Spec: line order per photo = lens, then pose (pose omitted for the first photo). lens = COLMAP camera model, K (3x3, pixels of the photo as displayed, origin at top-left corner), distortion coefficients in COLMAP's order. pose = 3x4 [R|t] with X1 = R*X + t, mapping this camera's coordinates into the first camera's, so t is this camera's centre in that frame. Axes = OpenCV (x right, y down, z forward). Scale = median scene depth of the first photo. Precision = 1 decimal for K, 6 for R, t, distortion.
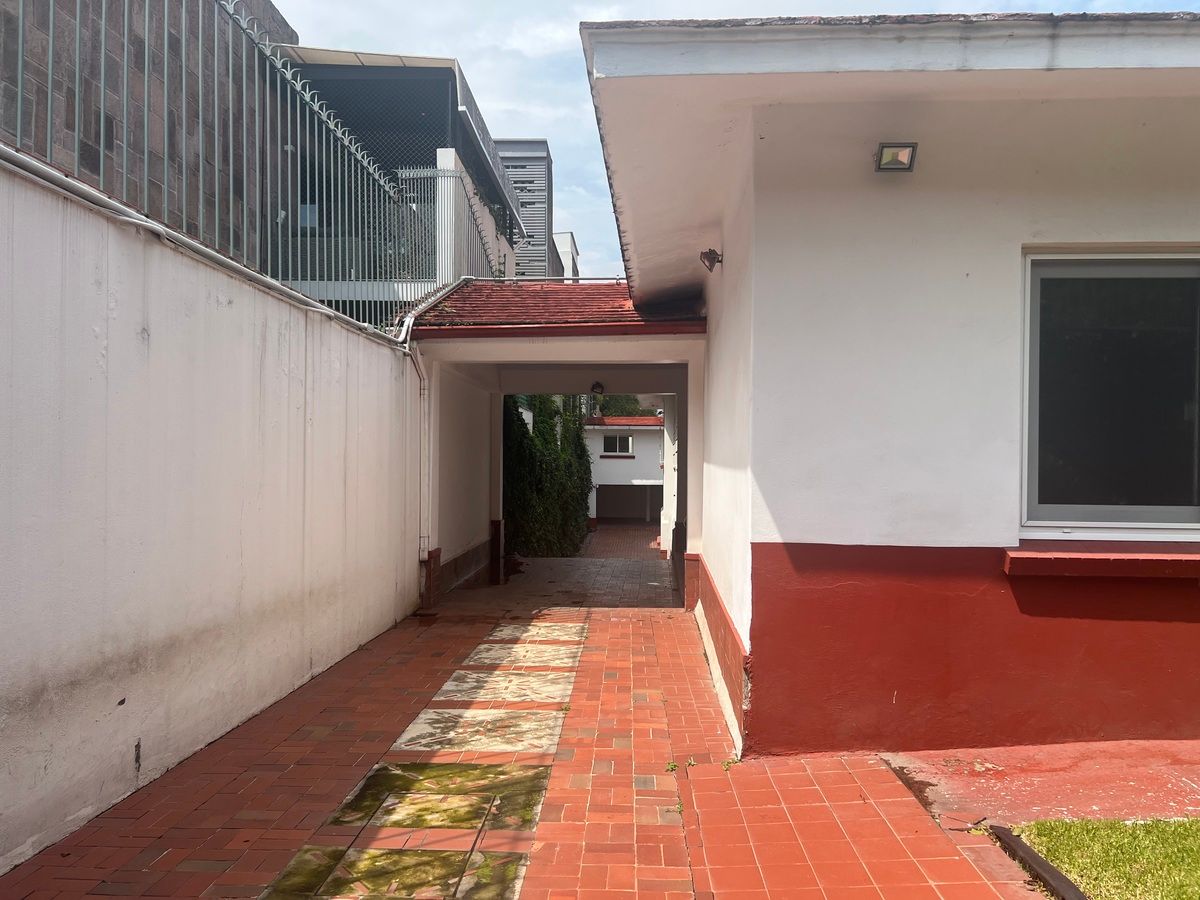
lens RADIAL K [[944.1, 0, 601.4], [0, 944.1, 444.7], [0, 0, 1]] dist [0.034869, -0.050481]
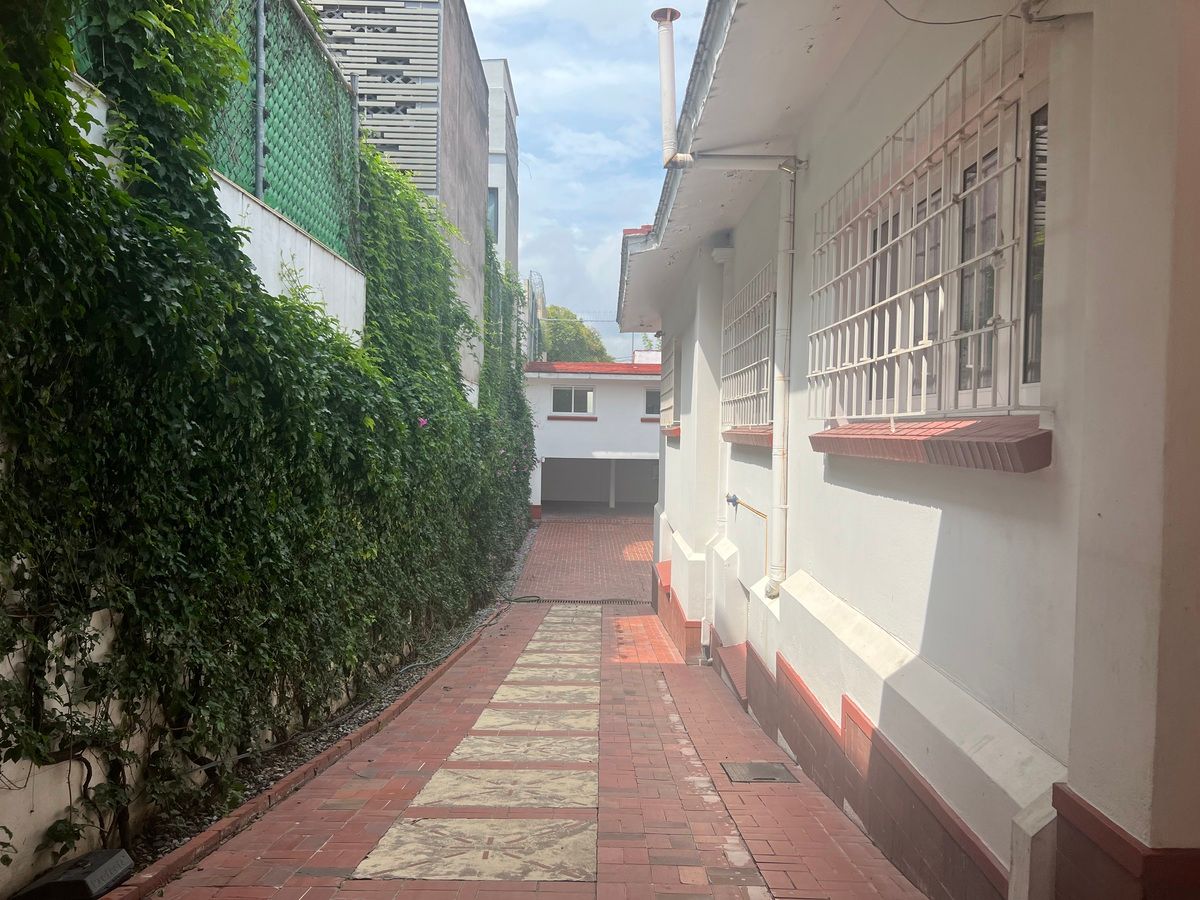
lens RADIAL K [[944.1, 0, 601.4], [0, 944.1, 444.7], [0, 0, 1]] dist [0.034869, -0.050481]
pose [[0.998374, 0.010749, 0.055981, -0.000530], [-0.012707, 0.999316, 0.034738, 0.008193], [-0.055569, -0.035392, 0.997827, 0.308932]]
